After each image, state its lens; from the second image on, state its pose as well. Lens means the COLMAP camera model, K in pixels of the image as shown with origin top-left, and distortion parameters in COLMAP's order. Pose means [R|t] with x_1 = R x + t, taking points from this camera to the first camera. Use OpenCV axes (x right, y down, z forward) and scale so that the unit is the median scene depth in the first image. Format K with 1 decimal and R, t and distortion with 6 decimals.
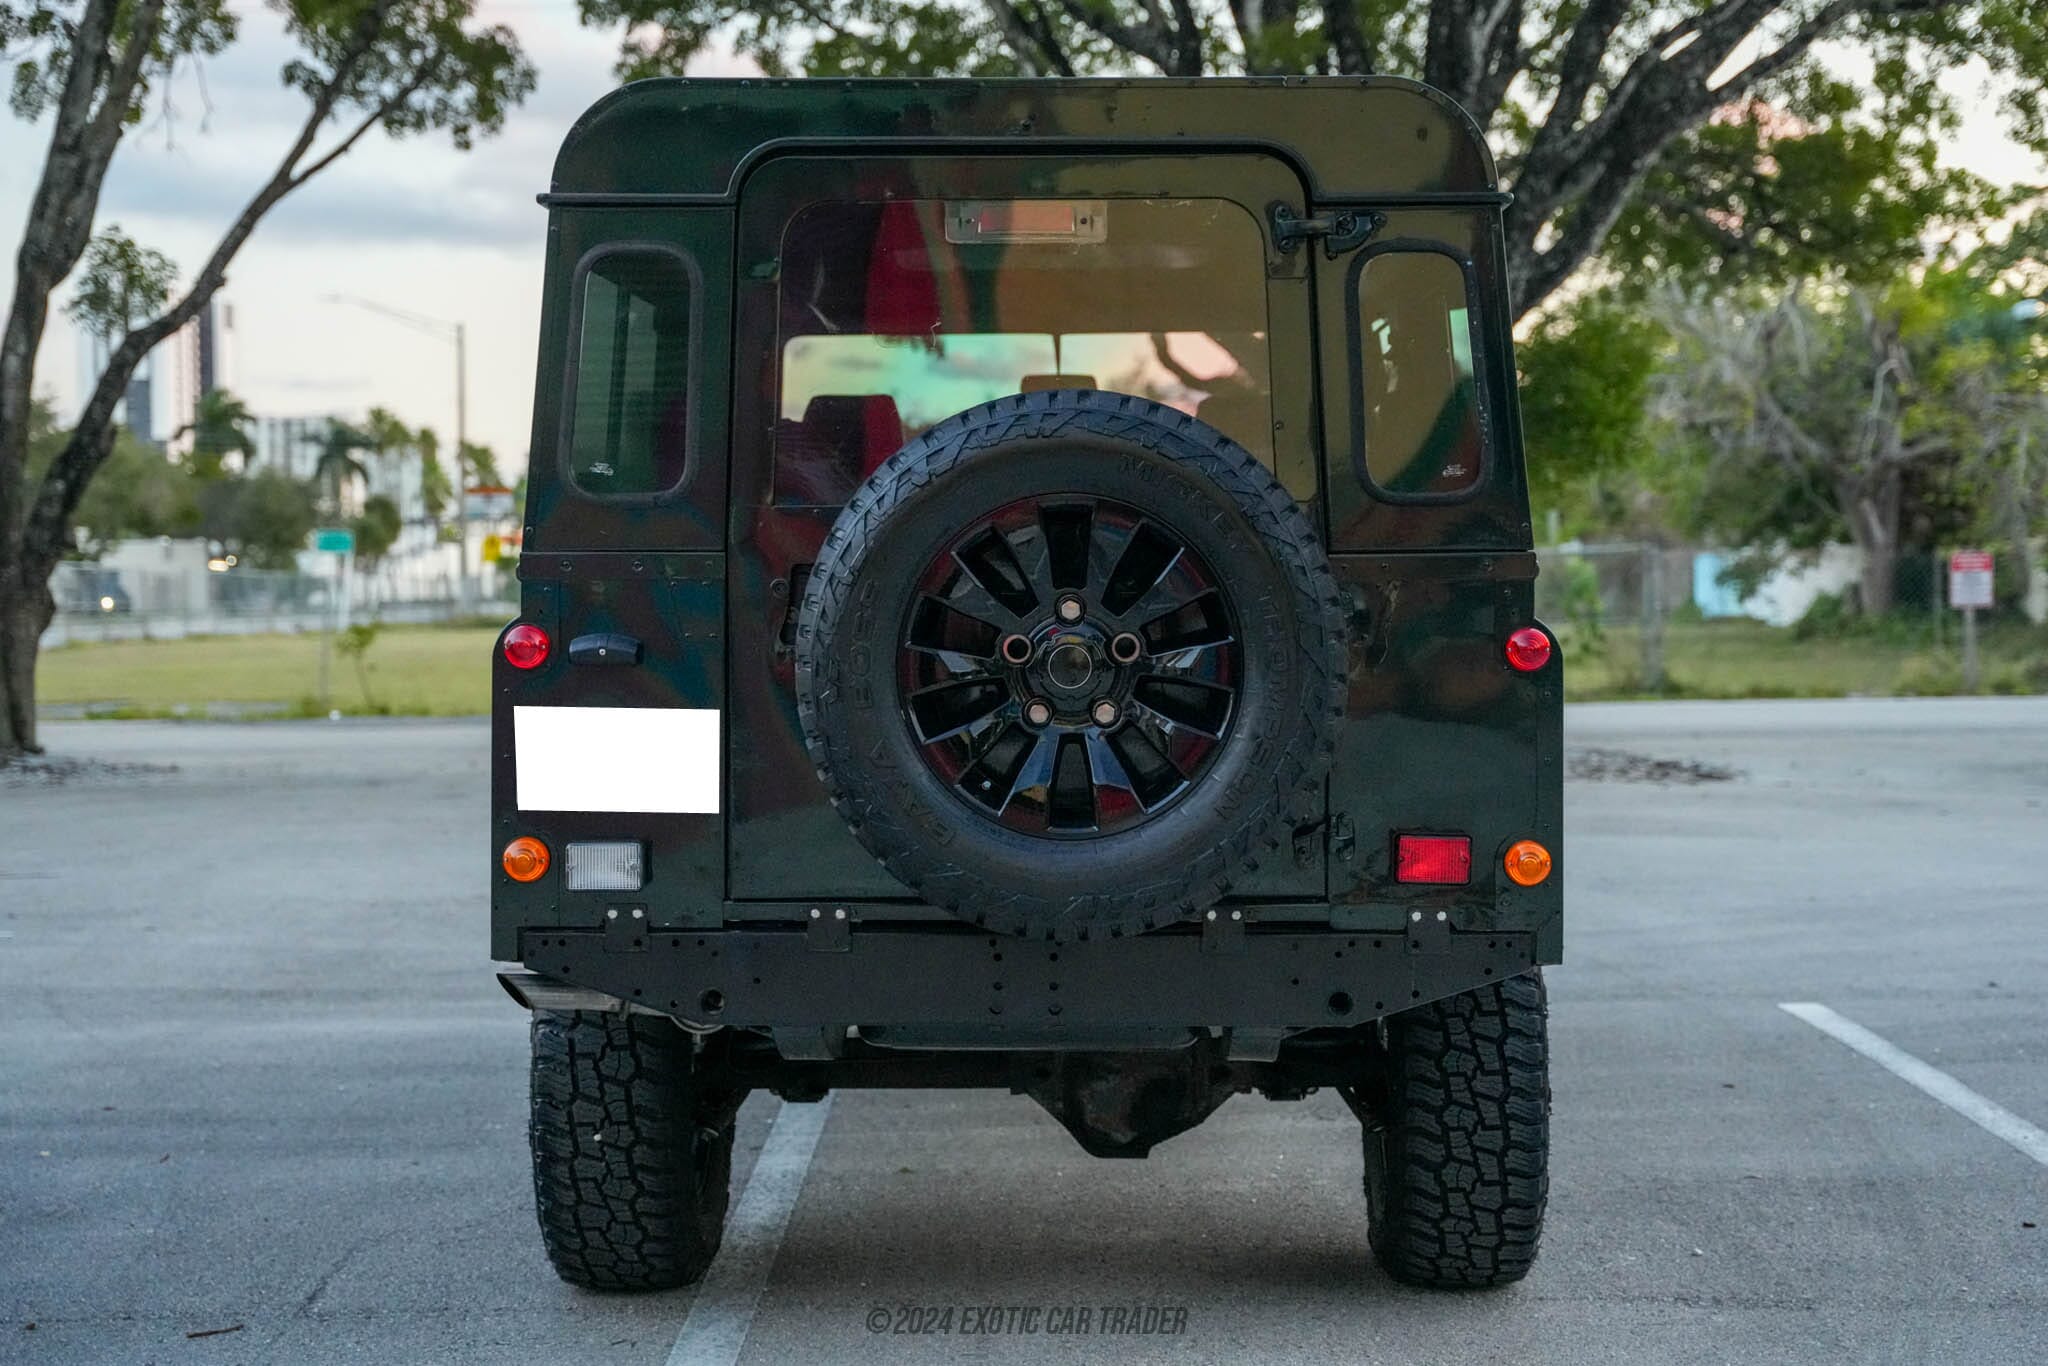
lens RADIAL K [[2967.6, 0, 997.2], [0, 2967.6, 649.2], [0, 0, 1]] dist [0.126373, 0.004162]
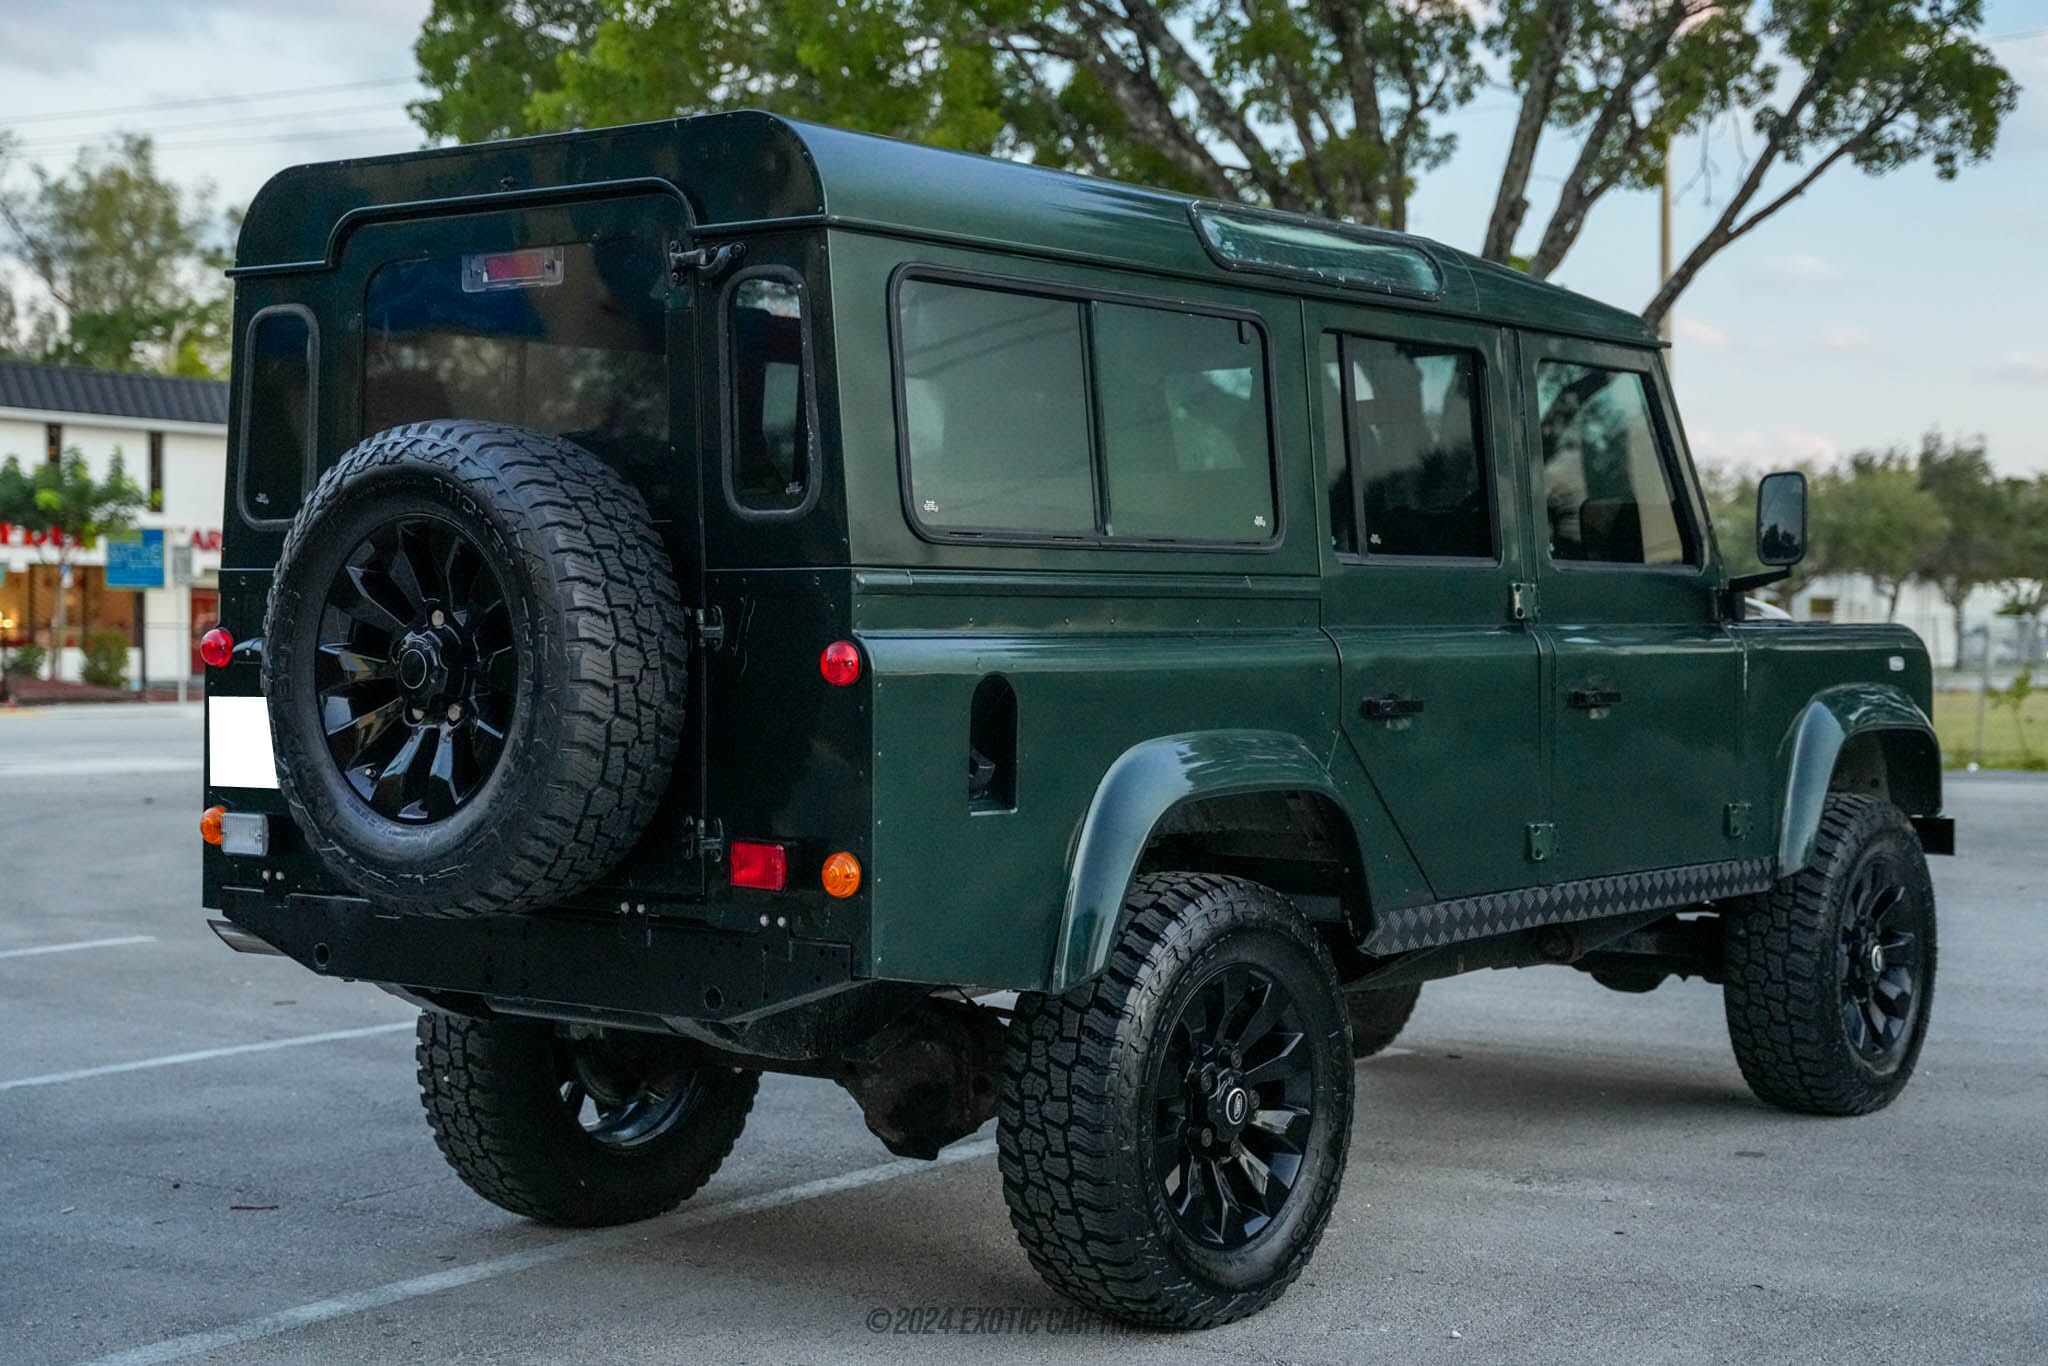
lens RADIAL K [[2967.6, 0, 997.2], [0, 2967.6, 649.2], [0, 0, 1]] dist [0.126373, 0.004162]
pose [[0.807950, 0.015352, -0.589051, 0.723900], [-0.025314, 0.999642, -0.008668, 0.002197], [0.588707, 0.021915, 0.808050, 0.188513]]
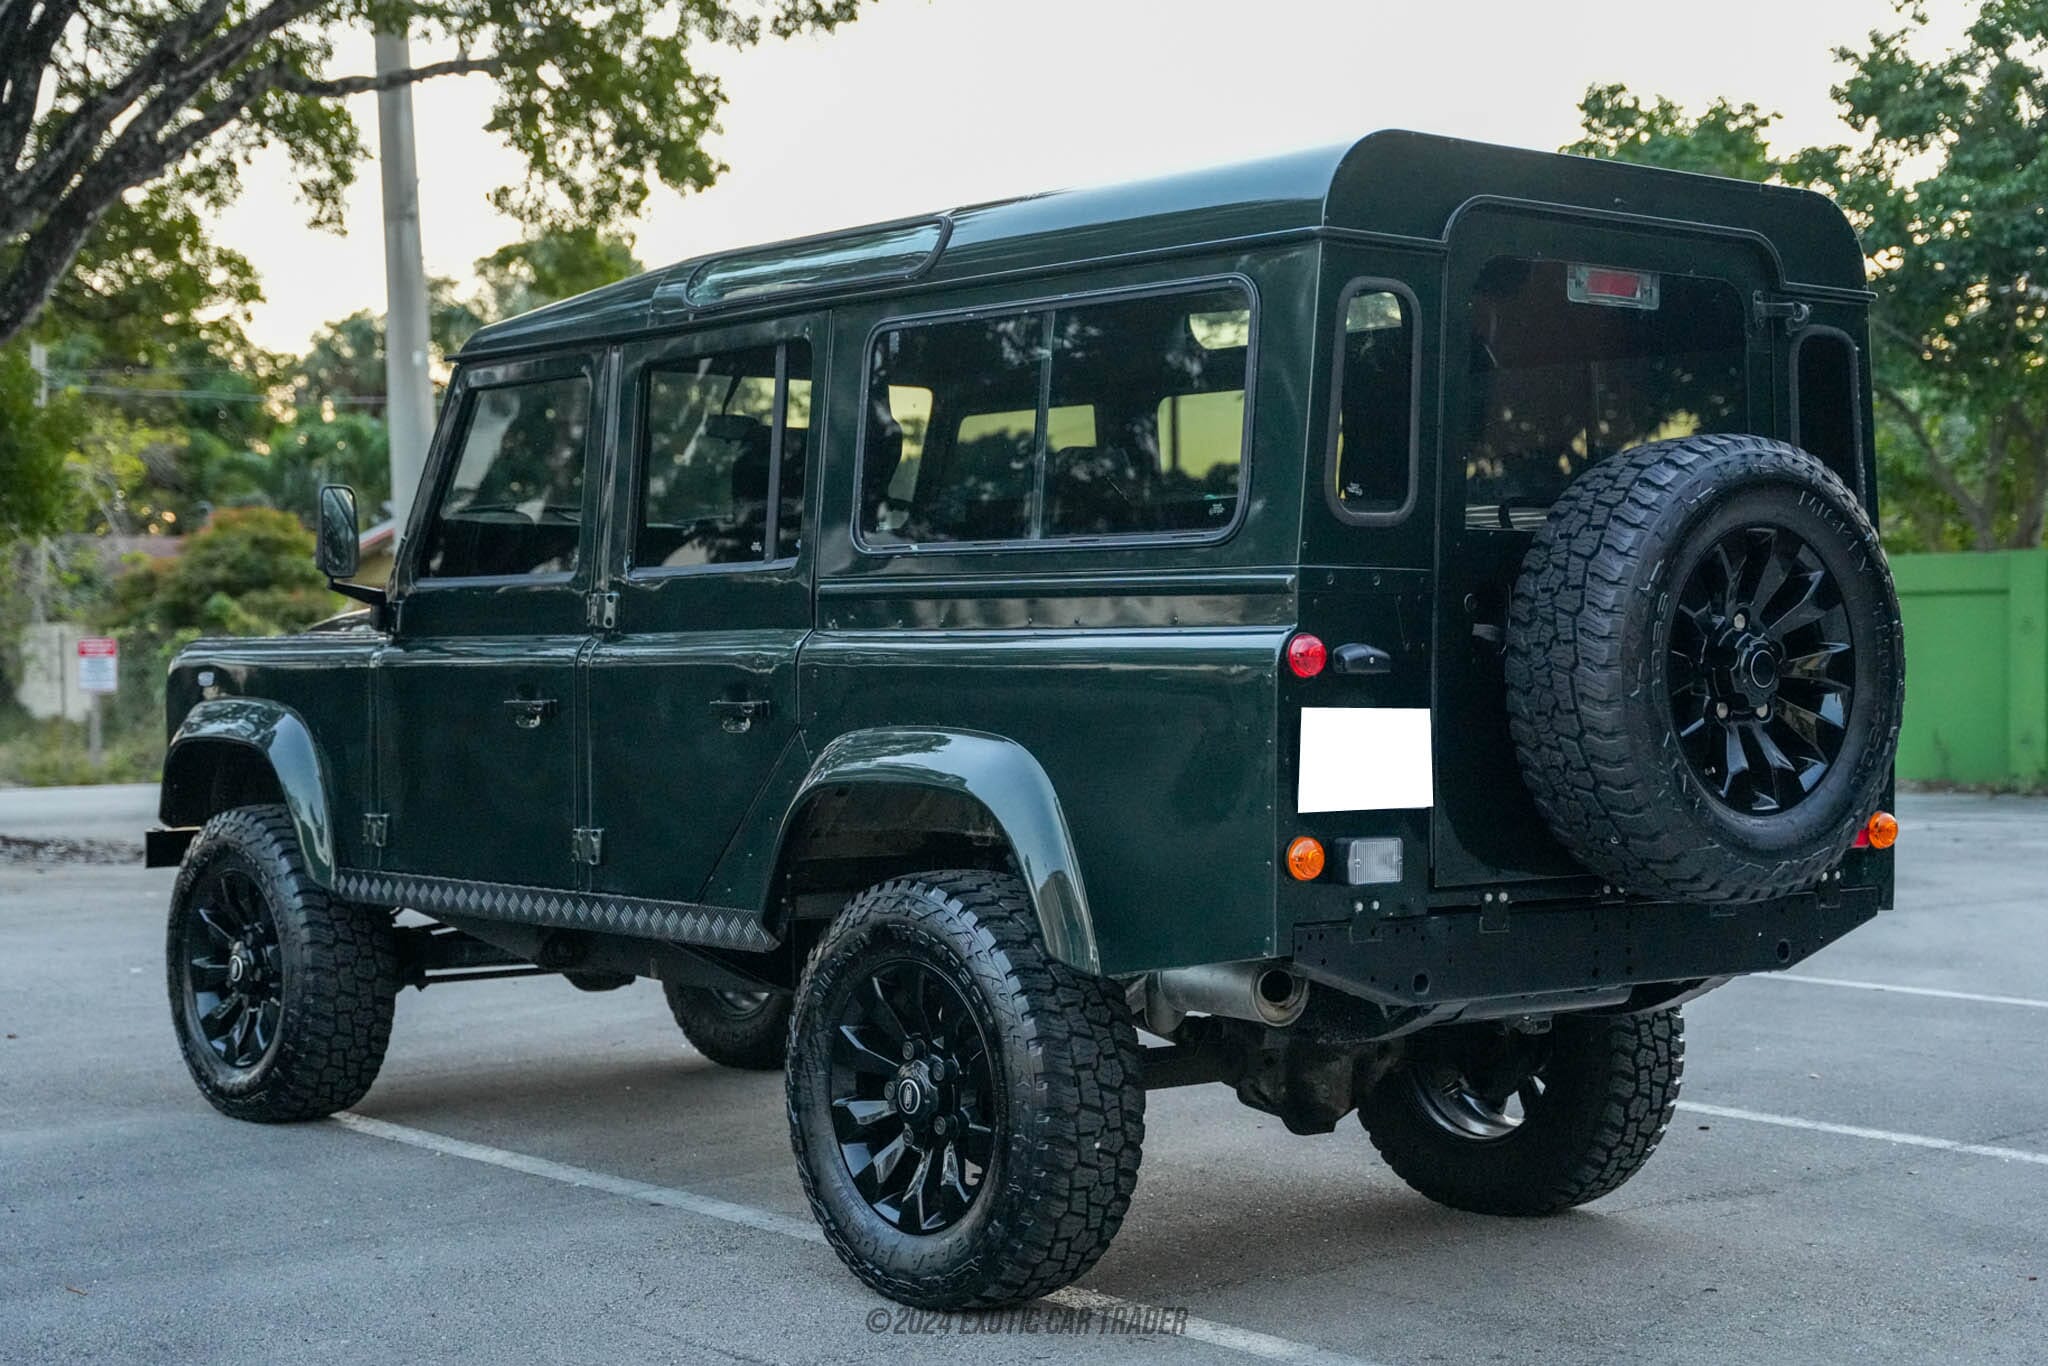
lens RADIAL K [[3077.8, 0, 1024.0], [0, 3077.8, 683.0], [0, 0, 1]] dist [0.030434, 0.065801]
pose [[0.744151, -0.002610, 0.668007, -0.858013], [0.014146, 0.999830, -0.011851, 0.018230], [-0.667862, 0.018269, 0.744061, 0.234427]]
